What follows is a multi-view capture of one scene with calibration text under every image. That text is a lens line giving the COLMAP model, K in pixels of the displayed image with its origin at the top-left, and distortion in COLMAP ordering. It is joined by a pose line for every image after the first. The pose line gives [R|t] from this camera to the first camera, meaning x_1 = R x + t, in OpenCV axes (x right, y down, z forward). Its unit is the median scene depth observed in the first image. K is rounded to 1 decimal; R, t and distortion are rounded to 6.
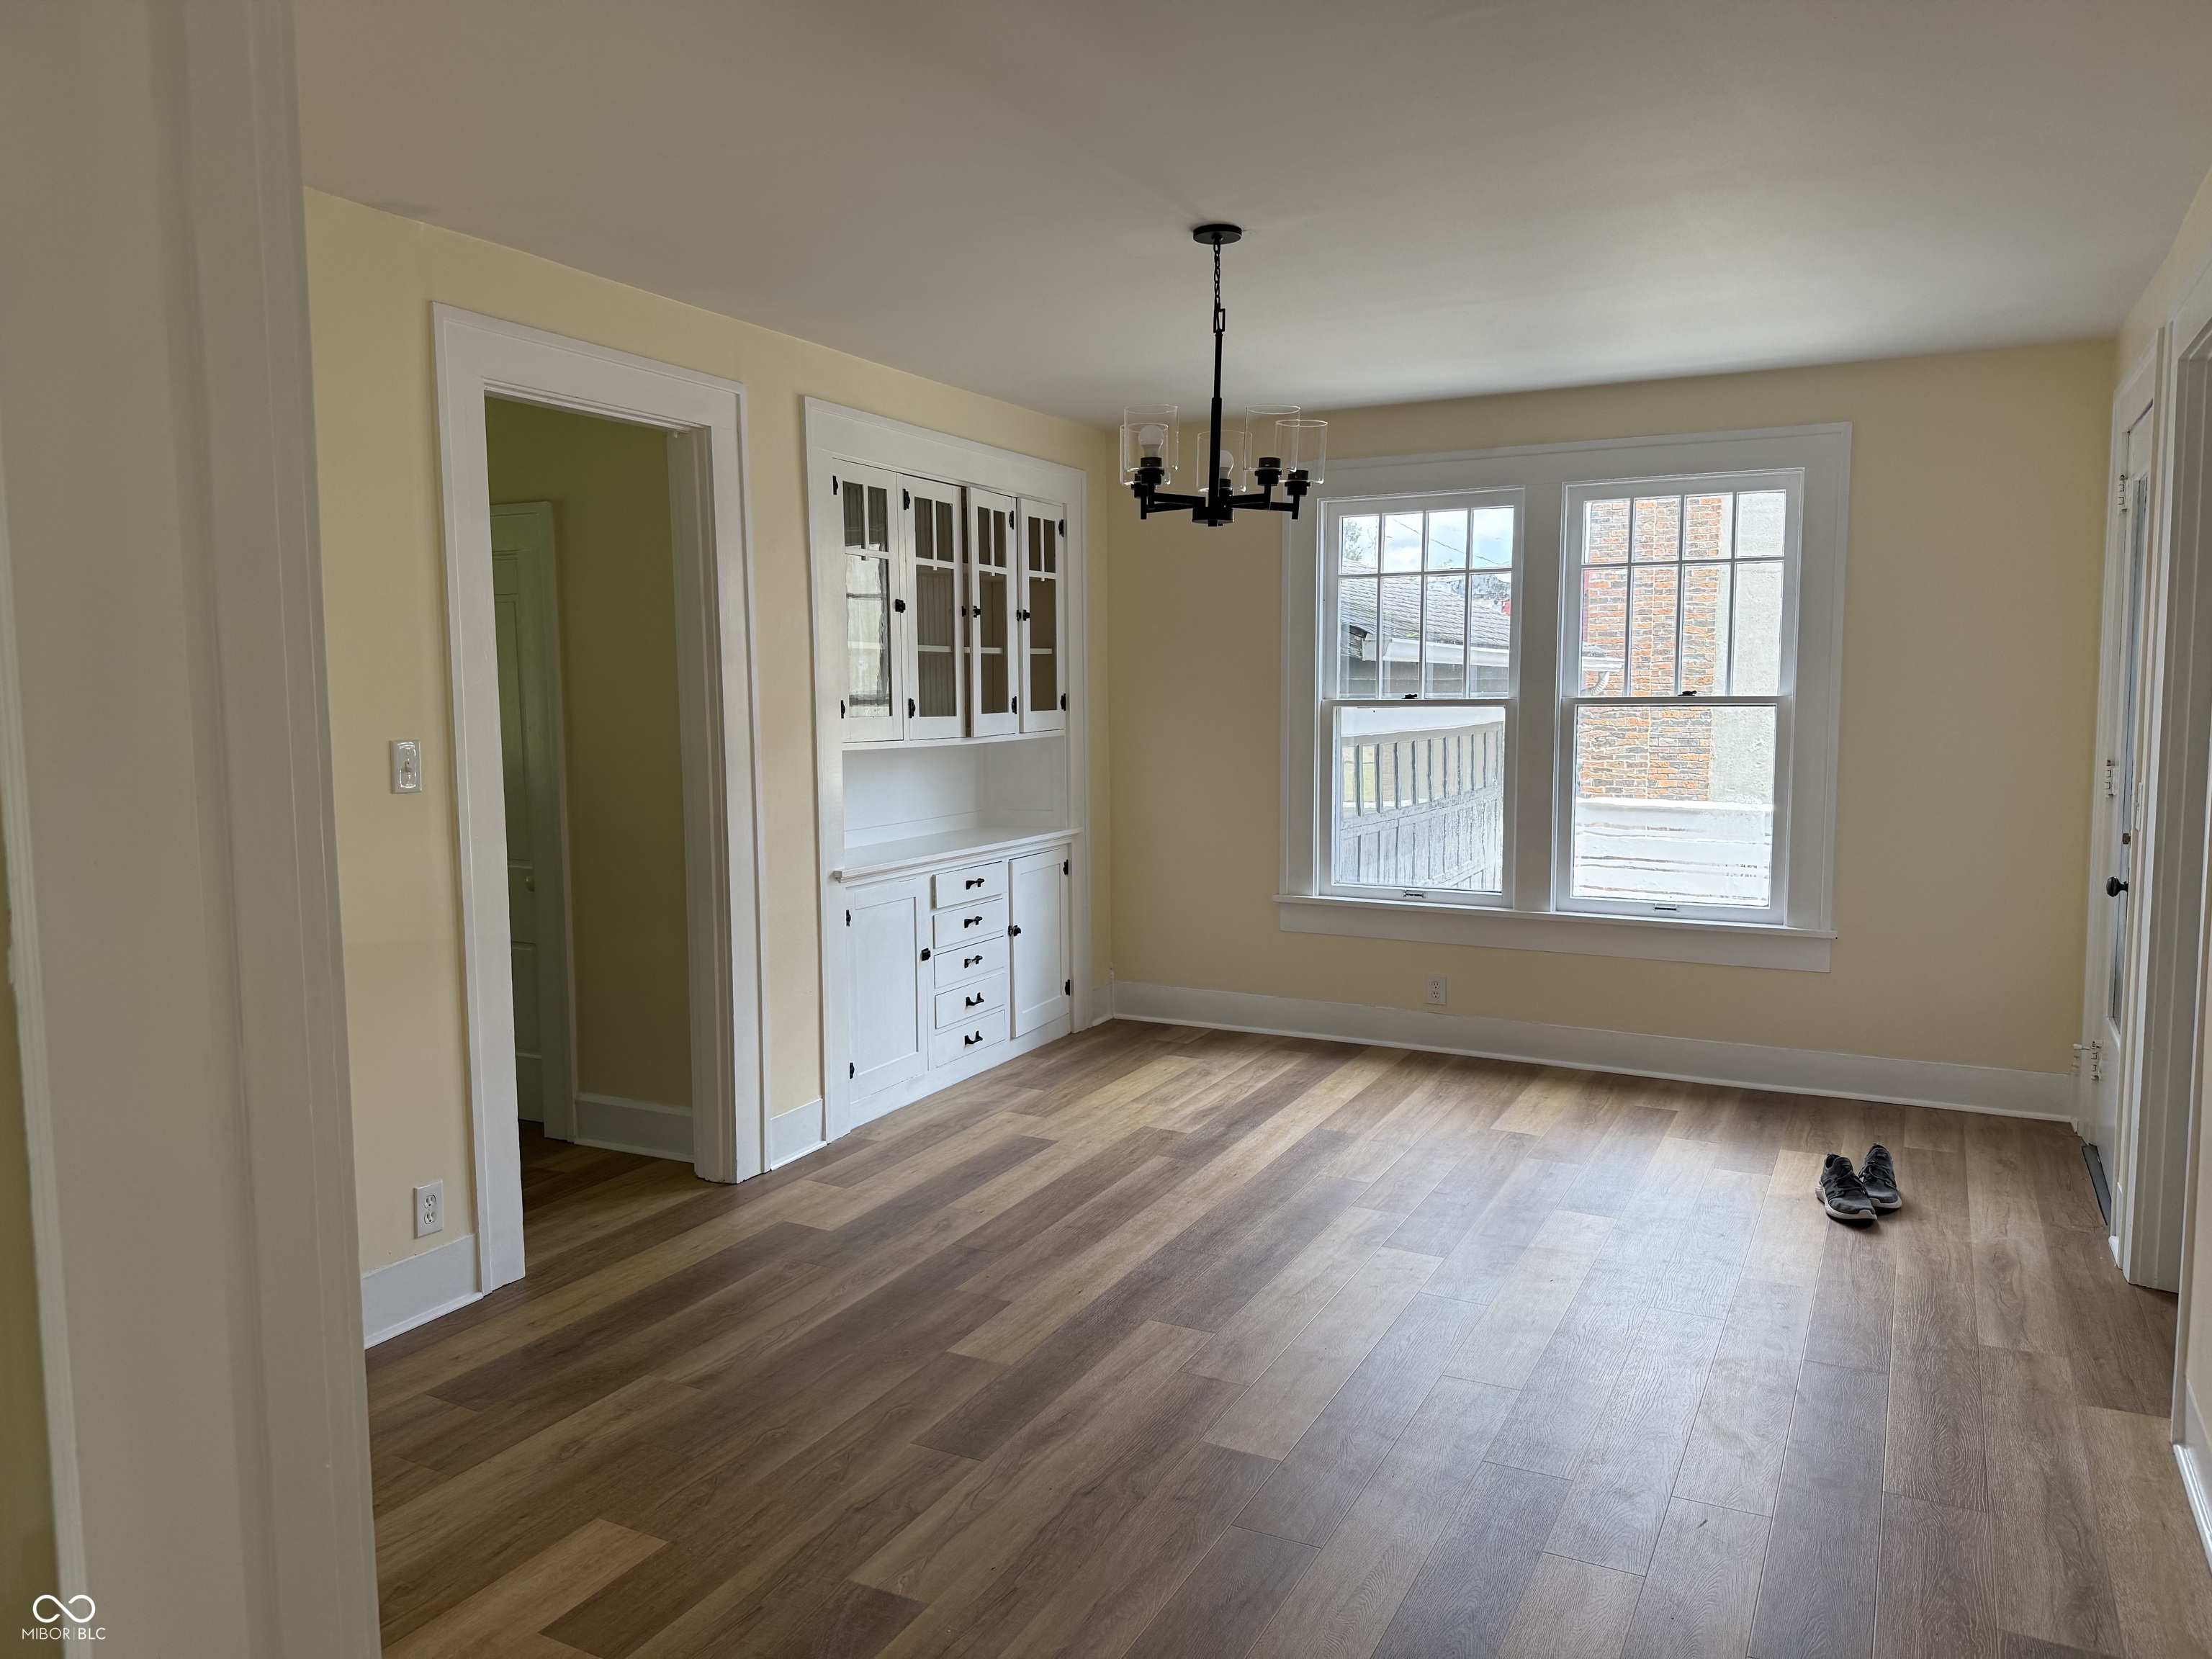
lens RADIAL K [[1518.0, 0, 1096.1], [0, 1518.0, 798.4], [0, 0, 1]] dist [0.119962, -0.187532]
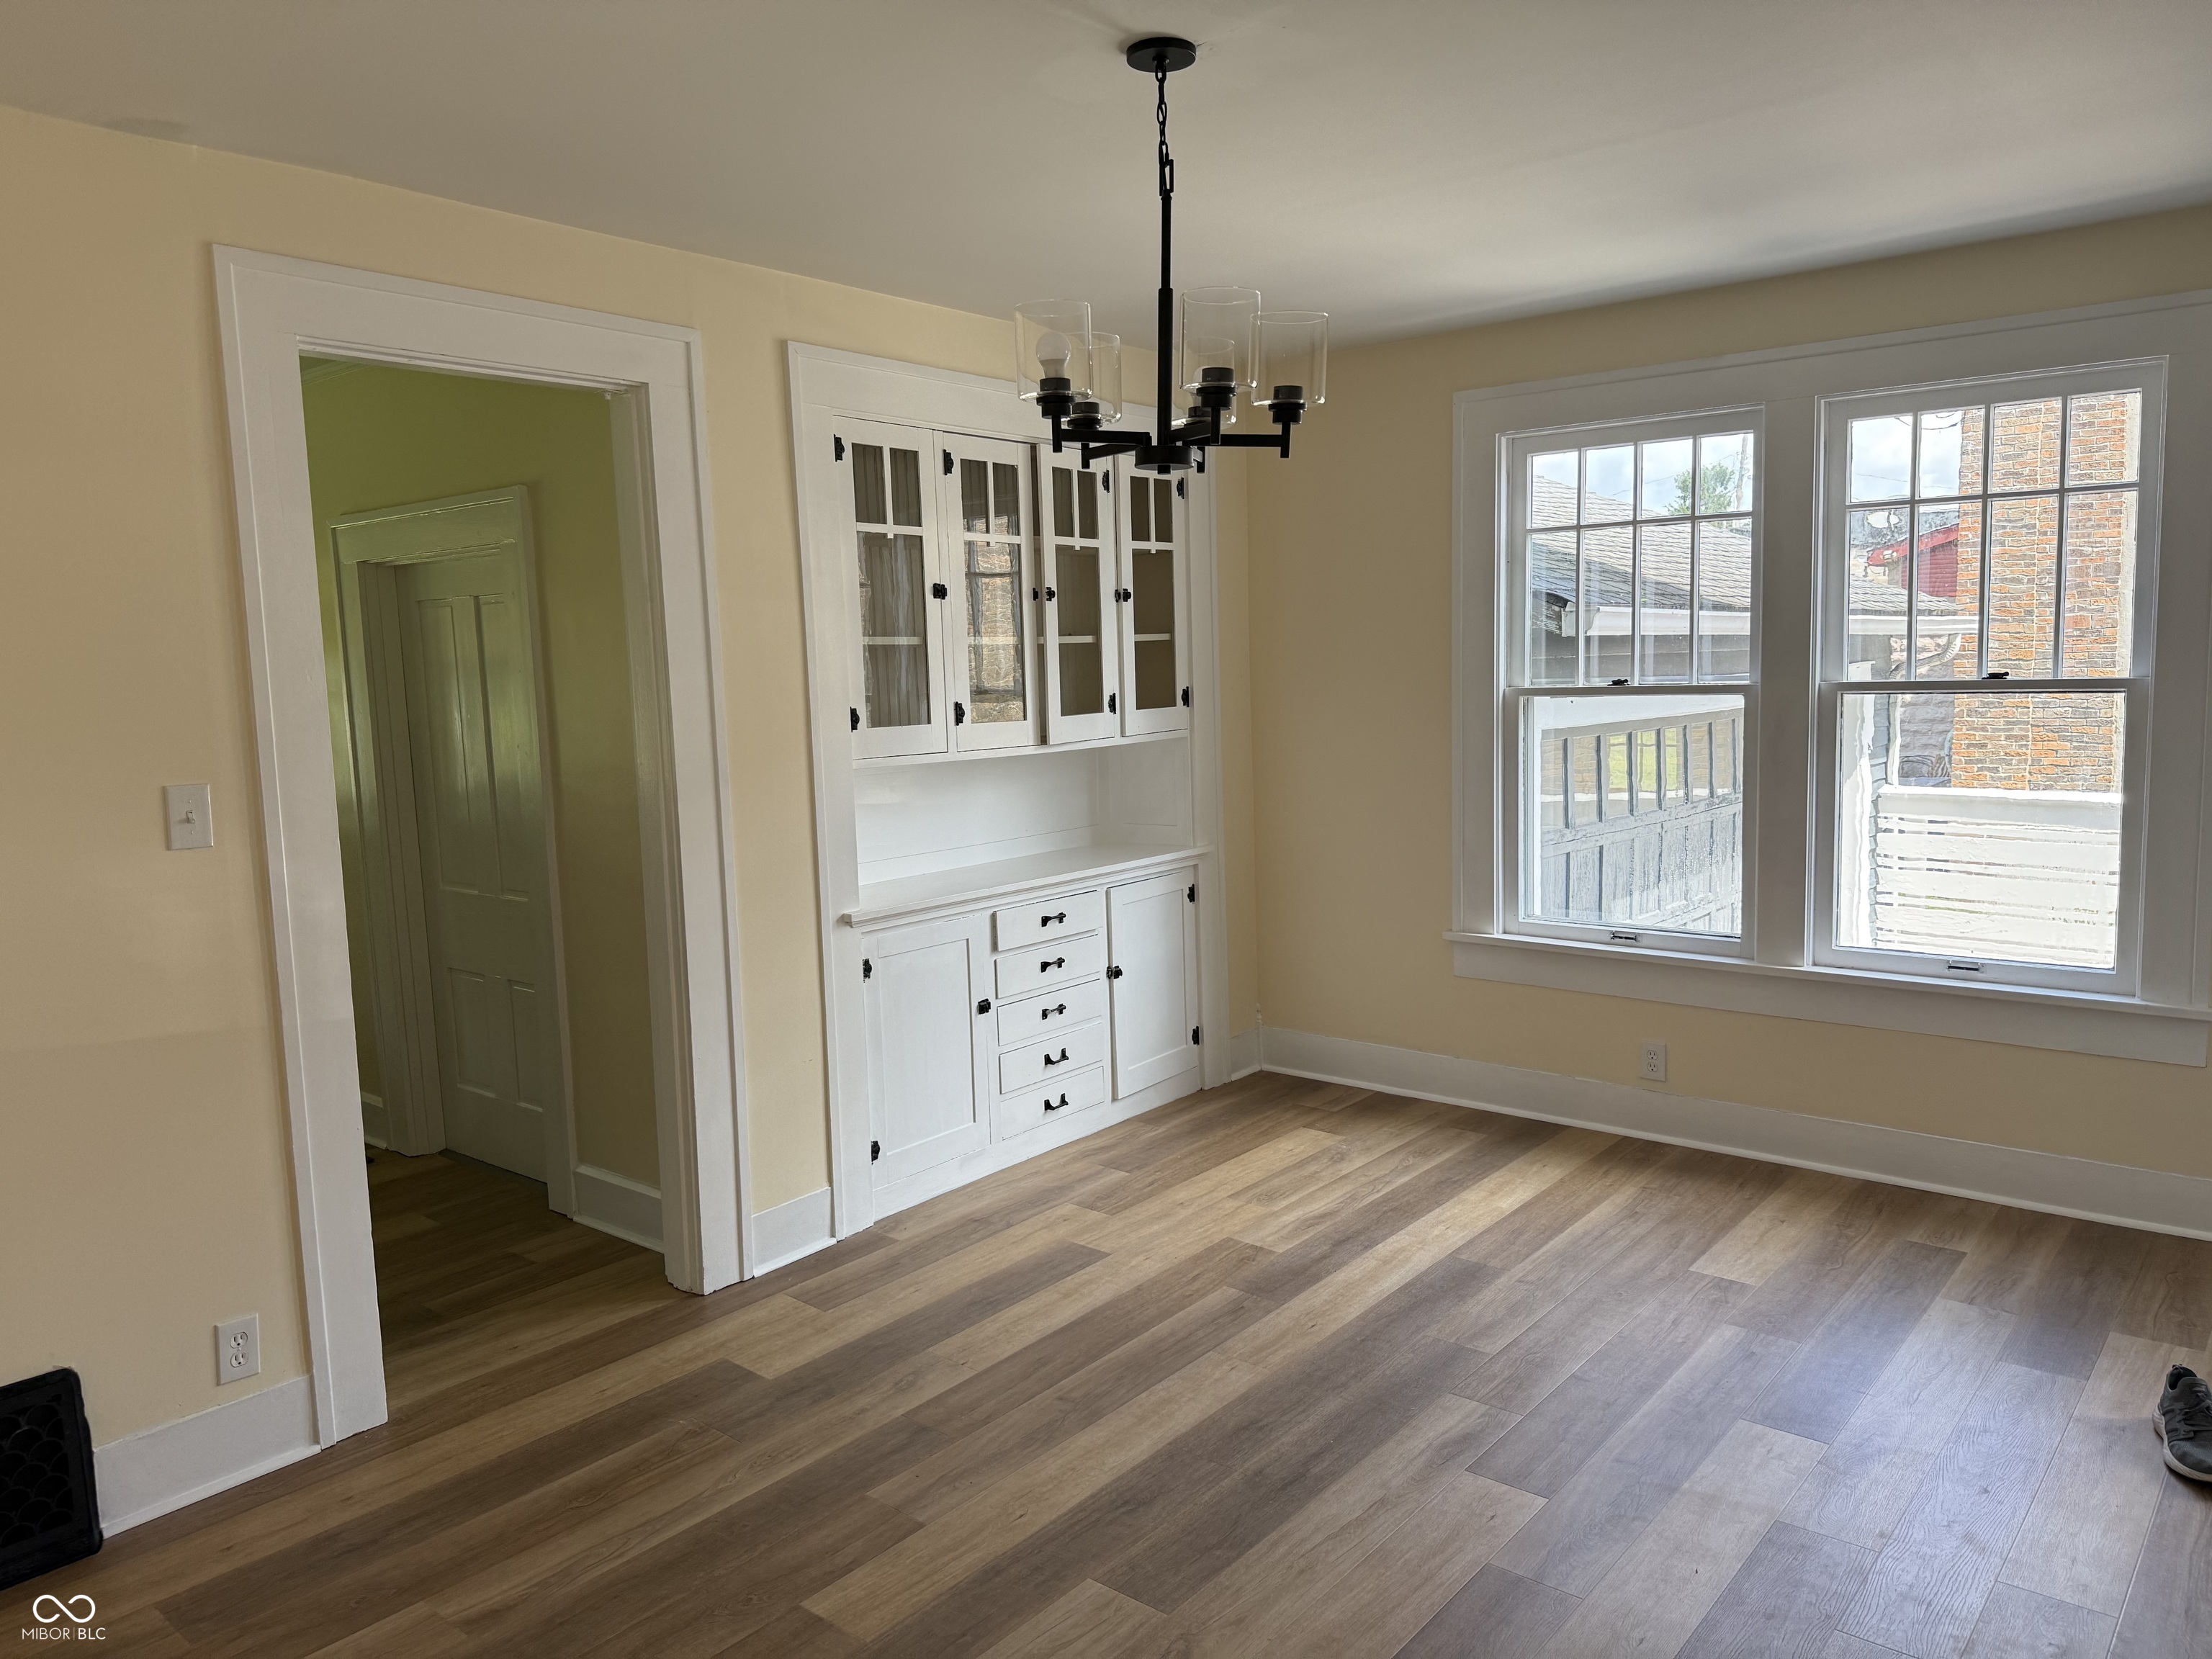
lens RADIAL K [[1518.0, 0, 1096.1], [0, 1518.0, 798.4], [0, 0, 1]] dist [0.119962, -0.187532]
pose [[0.975737, -0.002825, -0.218926, 0.130783], [0.007241, 0.999786, 0.019374, -0.027618], [0.218824, -0.020489, 0.975549, 0.197001]]
